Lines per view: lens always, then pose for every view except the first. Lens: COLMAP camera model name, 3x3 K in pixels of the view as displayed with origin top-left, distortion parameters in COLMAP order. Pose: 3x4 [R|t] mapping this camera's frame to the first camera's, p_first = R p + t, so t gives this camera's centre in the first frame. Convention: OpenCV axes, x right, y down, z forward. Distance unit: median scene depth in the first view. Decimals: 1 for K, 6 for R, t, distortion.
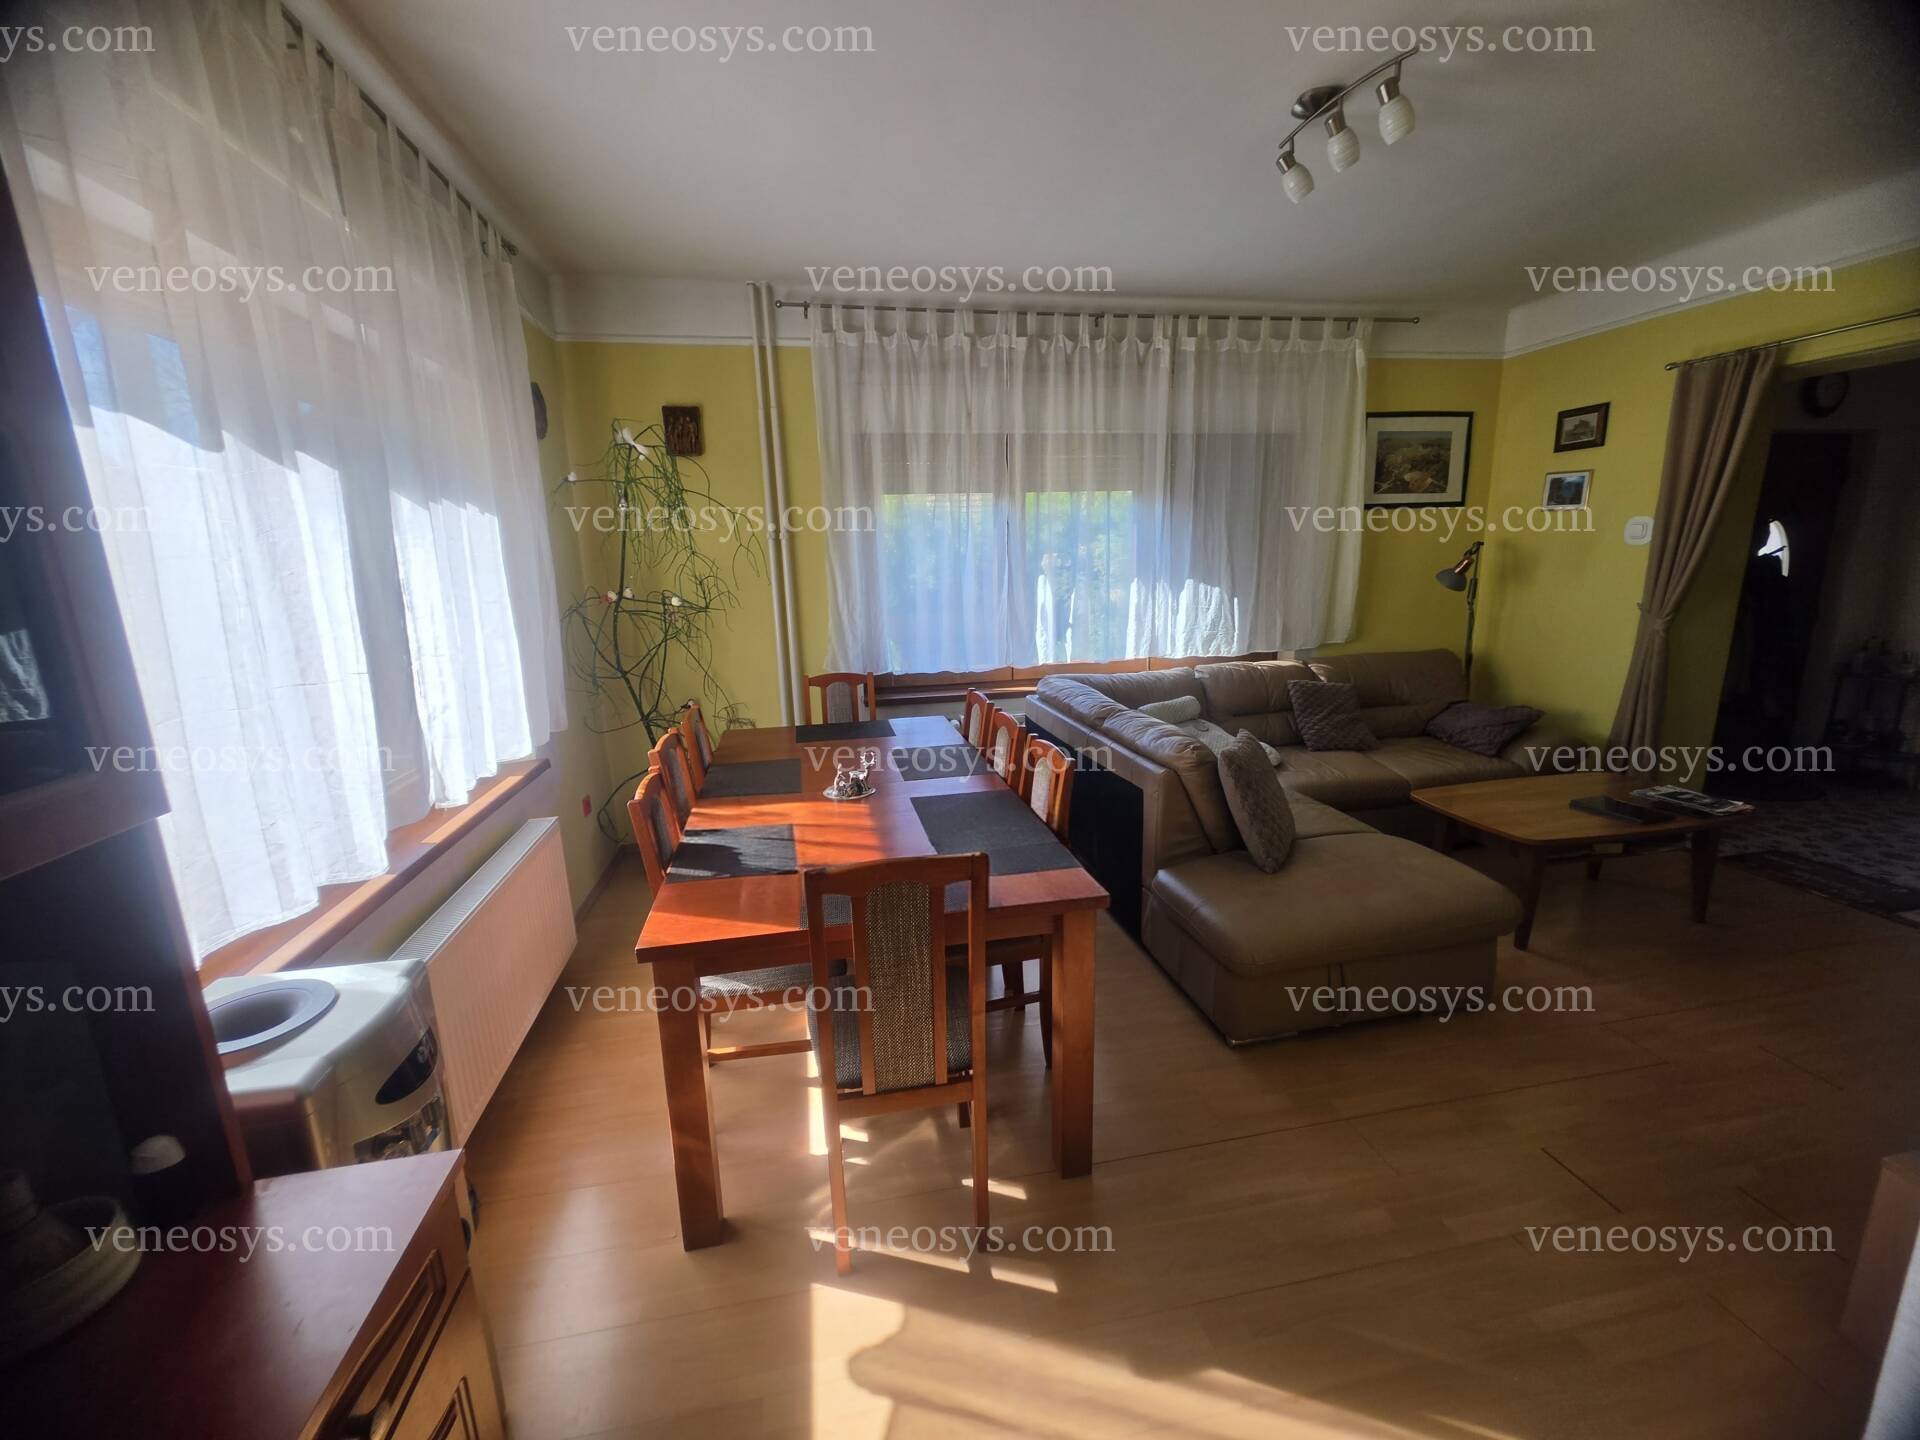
lens RADIAL K [[772.9, 0, 957.3], [0, 772.9, 719.1], [0, 0, 1]] dist [-0.001378, -0.000019]
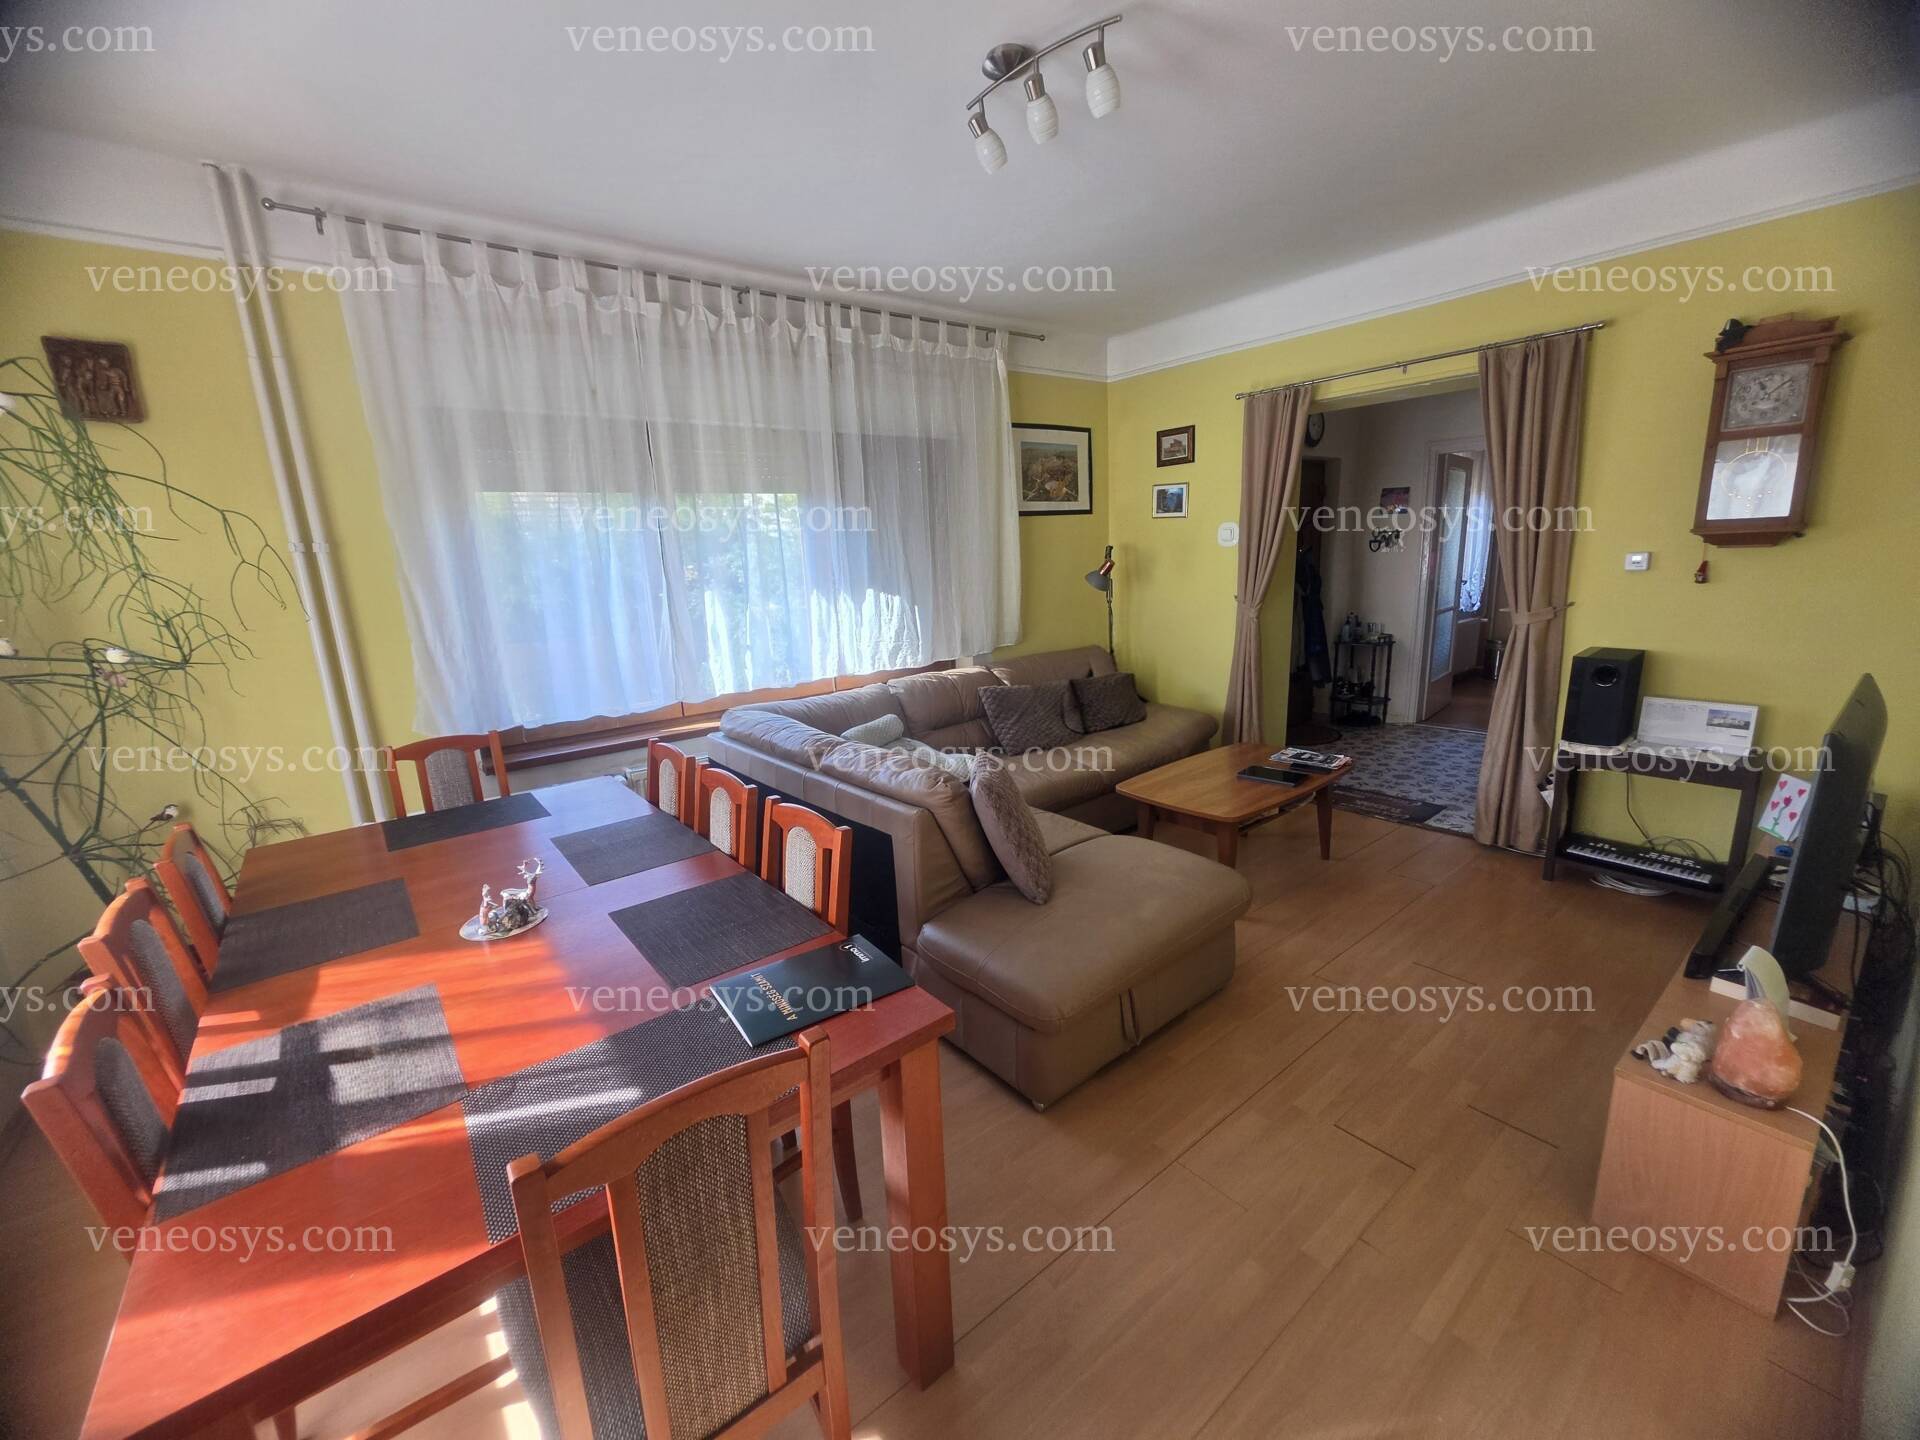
lens RADIAL K [[772.9, 0, 958.7], [0, 772.9, 720.4], [0, 0, 1]] dist [-0.001378, -0.000019]
pose [[0.886983, -0.111986, 0.448019, -0.048347], [0.117558, 0.992946, 0.015456, -0.030123], [-0.446589, 0.038959, 0.893891, 0.146629]]
